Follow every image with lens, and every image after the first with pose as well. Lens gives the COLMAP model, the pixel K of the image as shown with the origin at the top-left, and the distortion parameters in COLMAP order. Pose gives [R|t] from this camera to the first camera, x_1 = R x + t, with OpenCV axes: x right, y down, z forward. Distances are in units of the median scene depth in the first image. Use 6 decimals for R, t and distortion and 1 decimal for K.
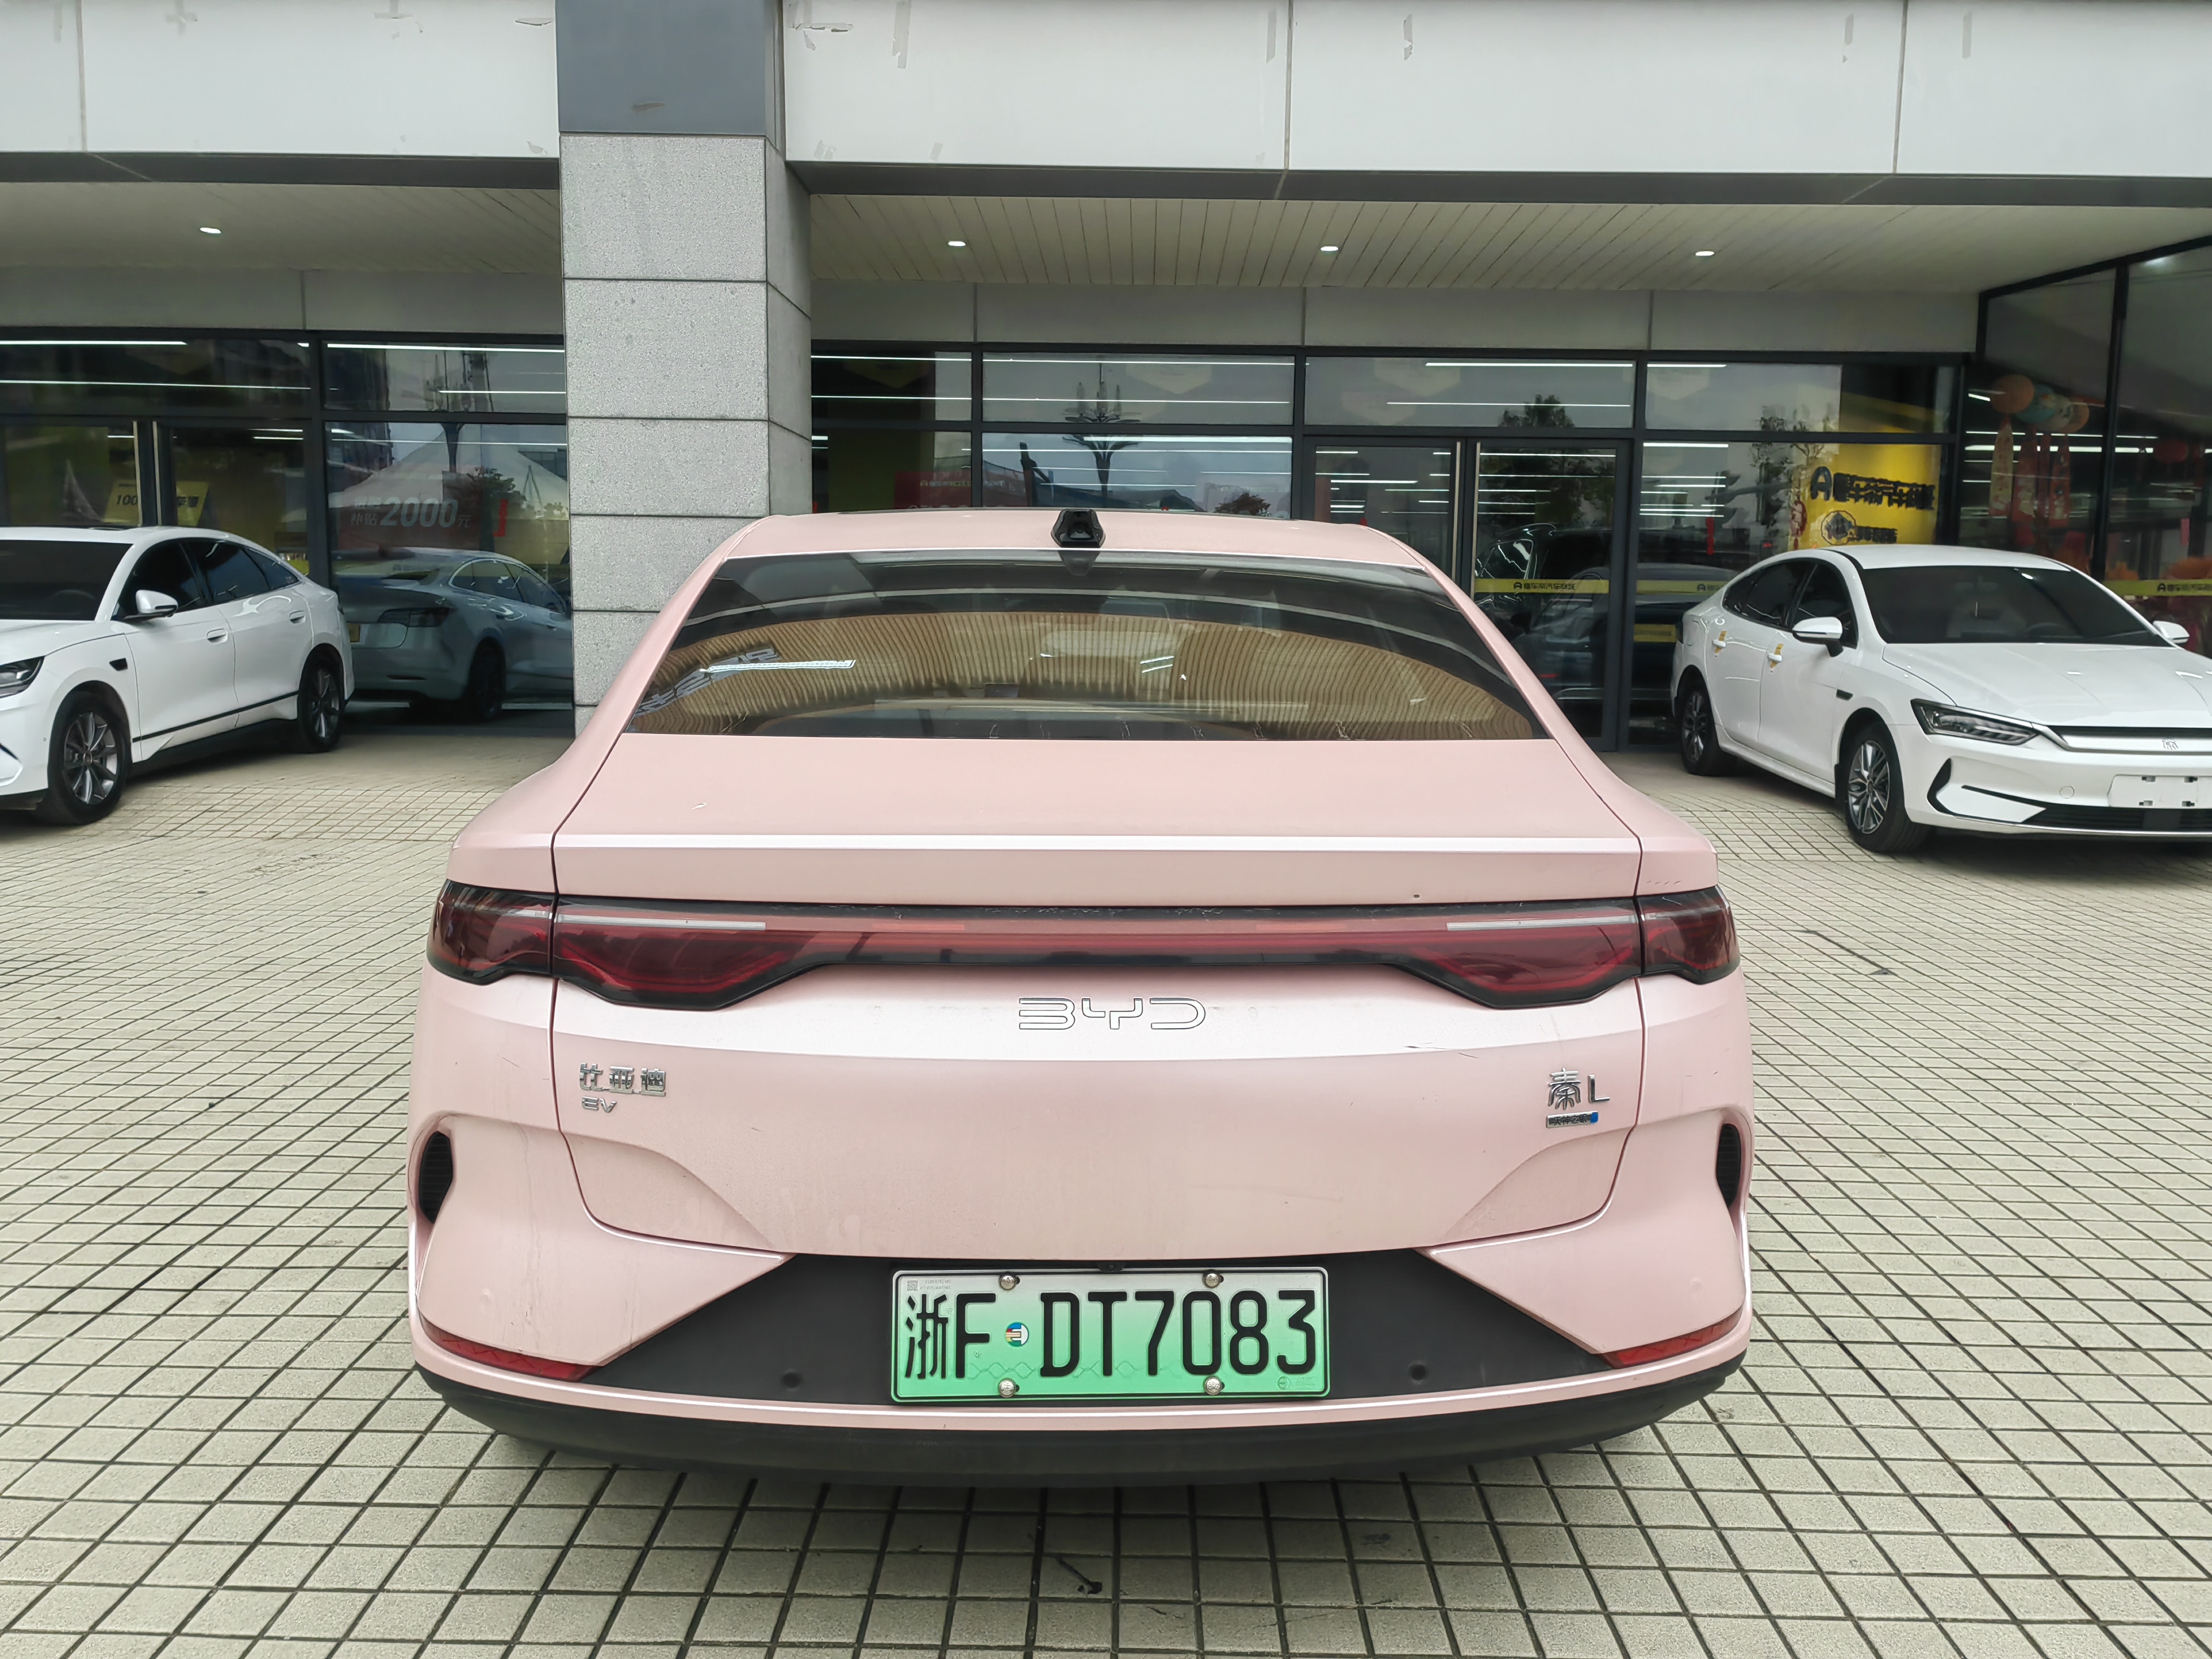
lens RADIAL K [[1759.7, 0, 1104.2], [0, 1759.7, 825.1], [0, 0, 1]] dist [0.042672, -0.050451]
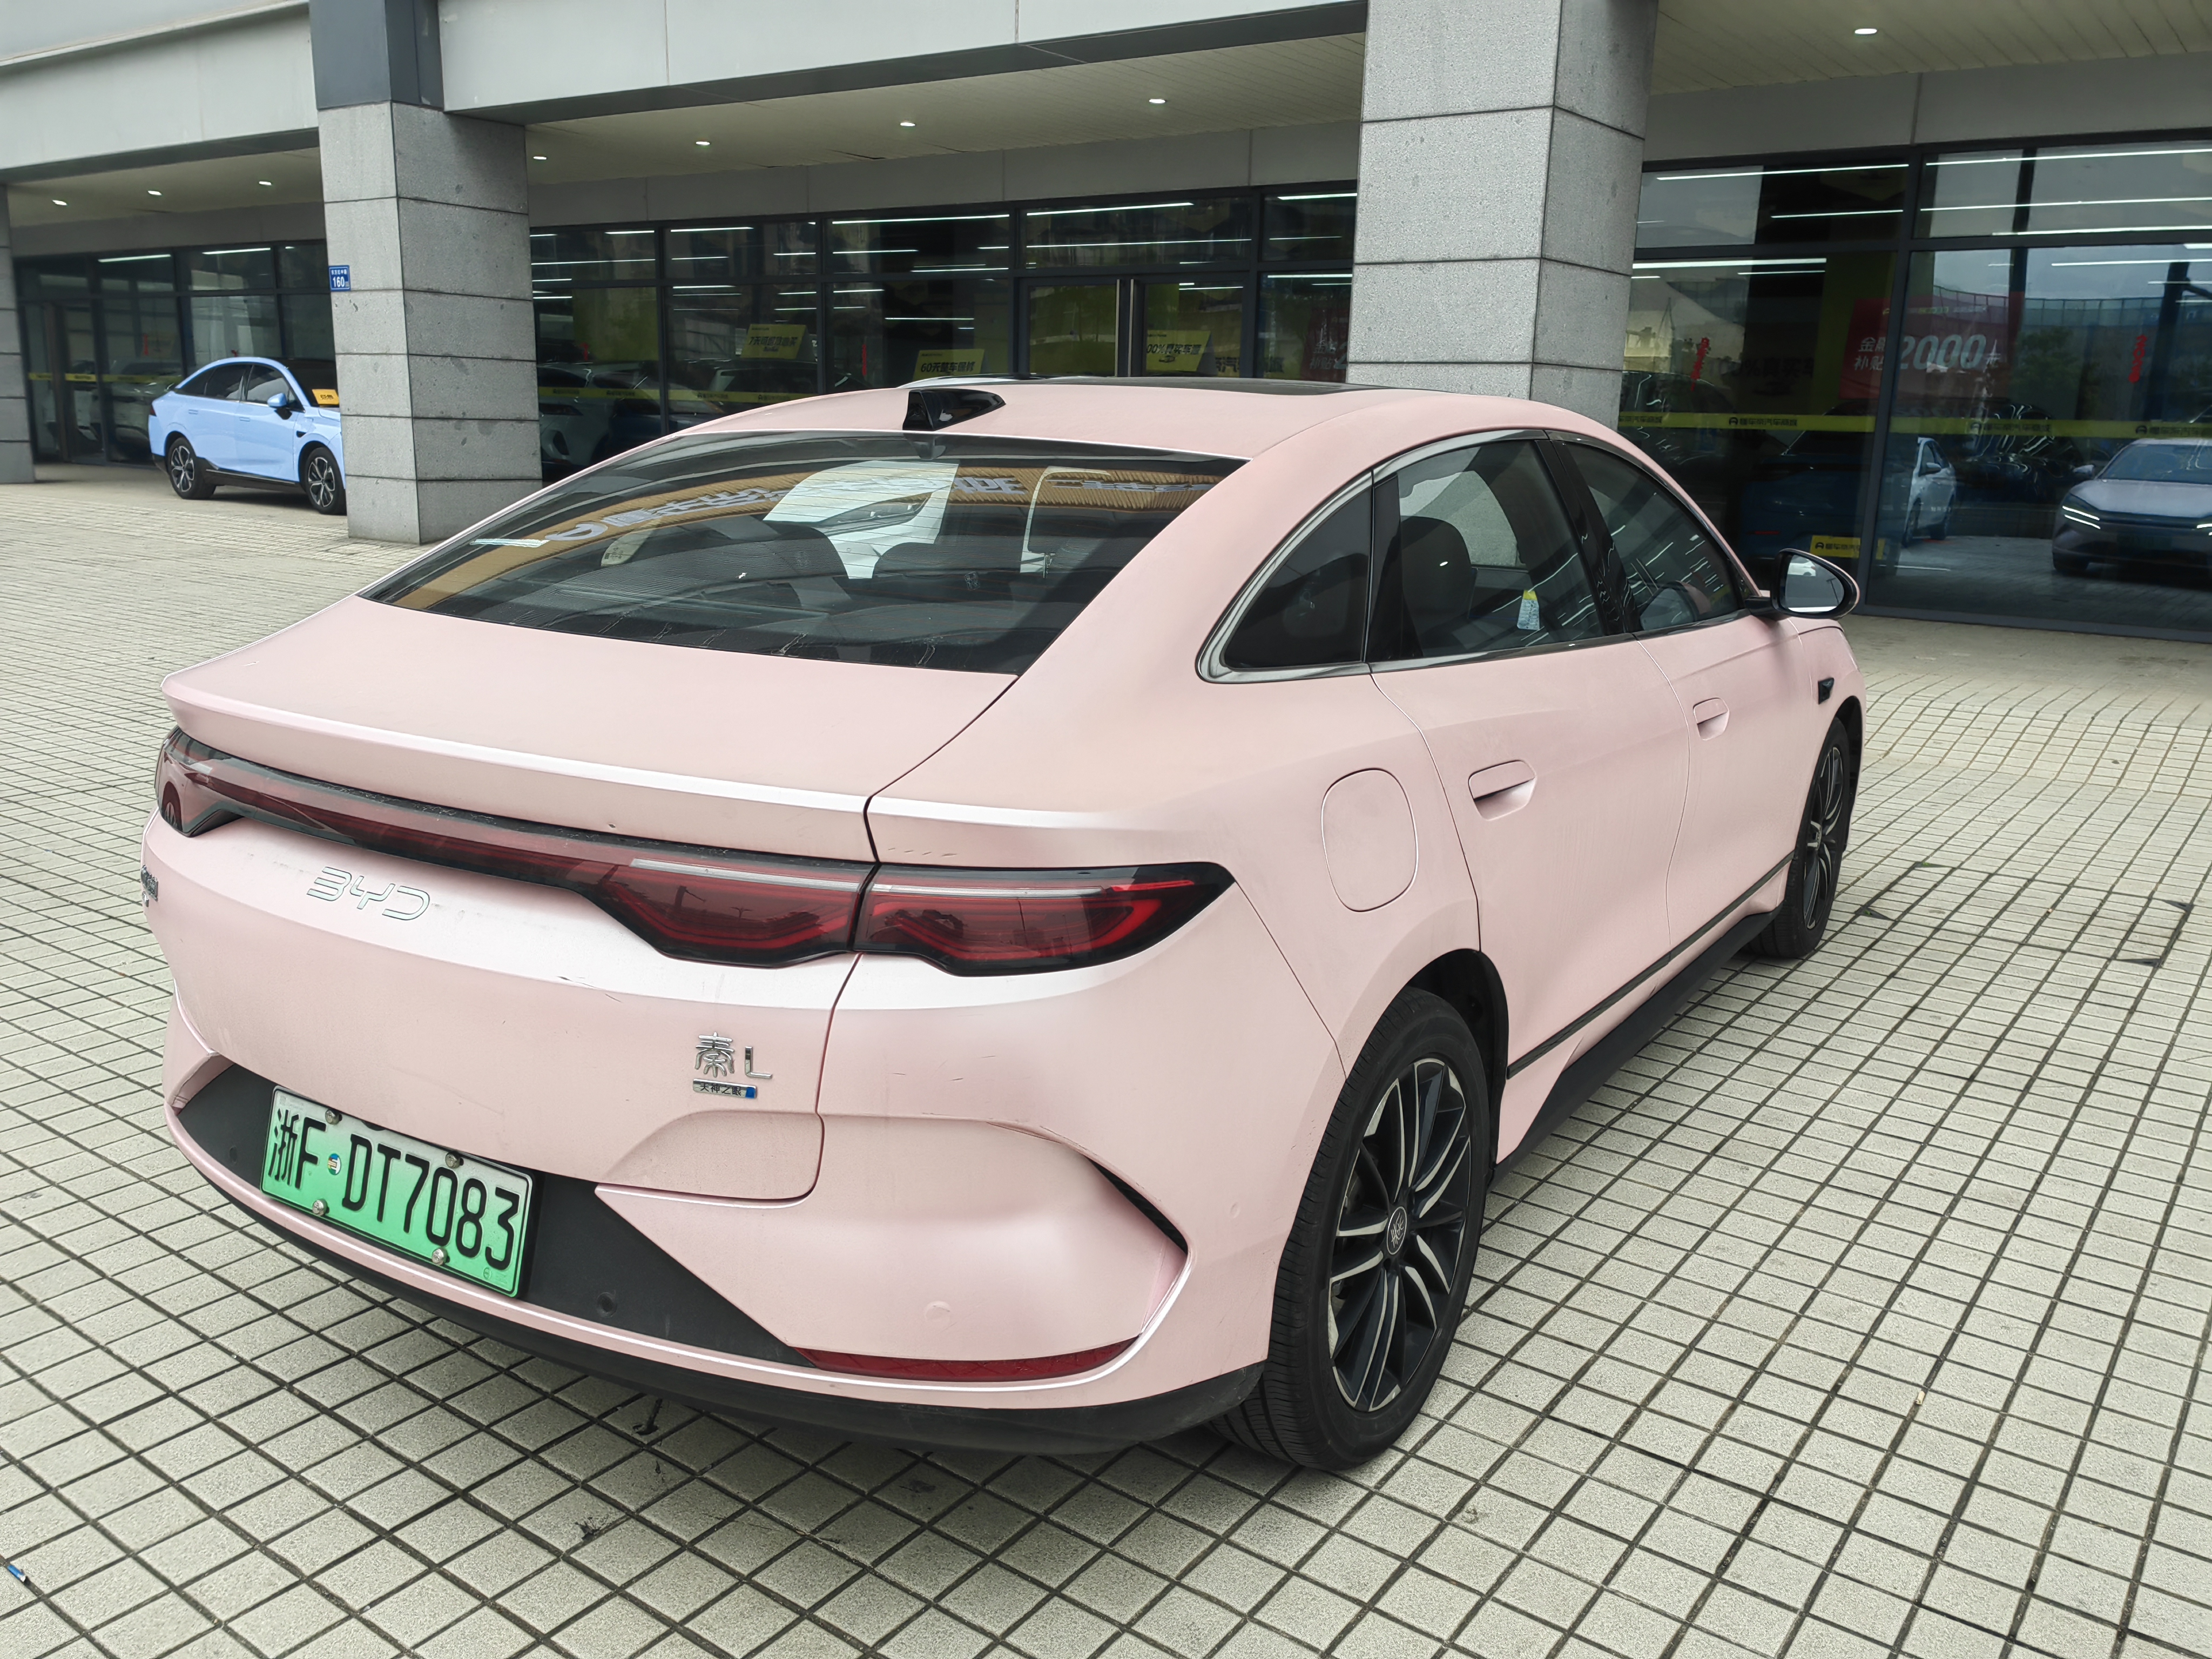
lens RADIAL K [[1759.7, 0, 1110.9], [0, 1759.7, 831.9], [0, 0, 1]] dist [0.042672, -0.050451]
pose [[0.812255, 0.140871, -0.566037, 0.942546], [-0.086956, 0.988799, 0.121303, -0.096111], [0.576785, -0.049309, 0.815406, 0.377385]]
